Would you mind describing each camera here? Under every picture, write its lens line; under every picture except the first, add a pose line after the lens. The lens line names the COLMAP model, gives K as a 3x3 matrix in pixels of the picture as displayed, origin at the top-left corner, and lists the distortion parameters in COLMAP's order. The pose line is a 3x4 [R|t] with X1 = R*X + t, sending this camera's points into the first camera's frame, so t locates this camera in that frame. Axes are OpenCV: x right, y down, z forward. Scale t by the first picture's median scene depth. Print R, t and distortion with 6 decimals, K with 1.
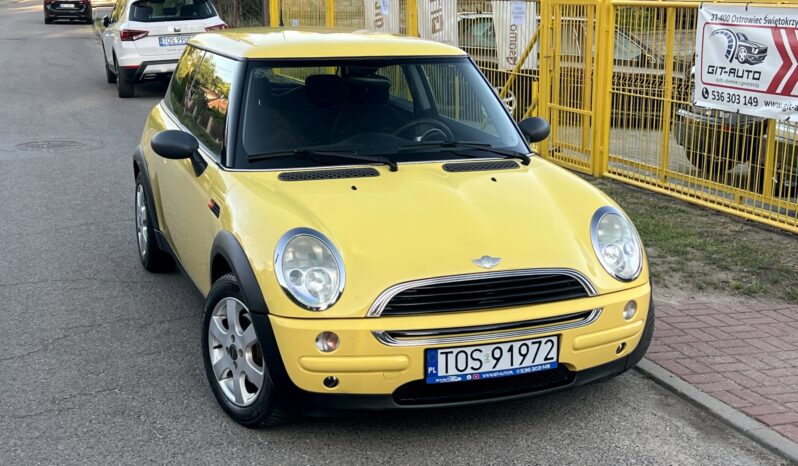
lens RADIAL K [[1107.0, 0, 399.1], [0, 1107.0, 253.4], [0, 0, 1]] dist [0.245889, -0.945839]
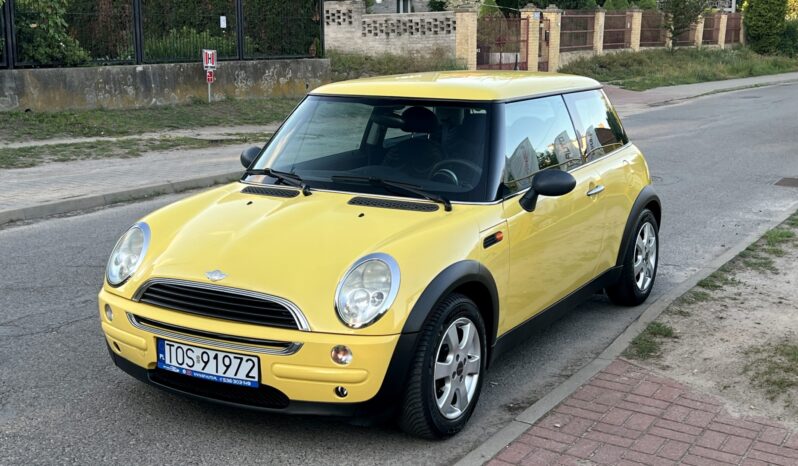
lens RADIAL K [[1046.4, 0, 394.7], [0, 1046.4, 233.7], [0, 0, 1]] dist [0.198610, -0.571145]
pose [[0.631192, 0.143034, -0.762324, 0.978495], [-0.179996, 0.983030, 0.035412, -0.101765], [0.754452, 0.114864, 0.646226, 0.437407]]
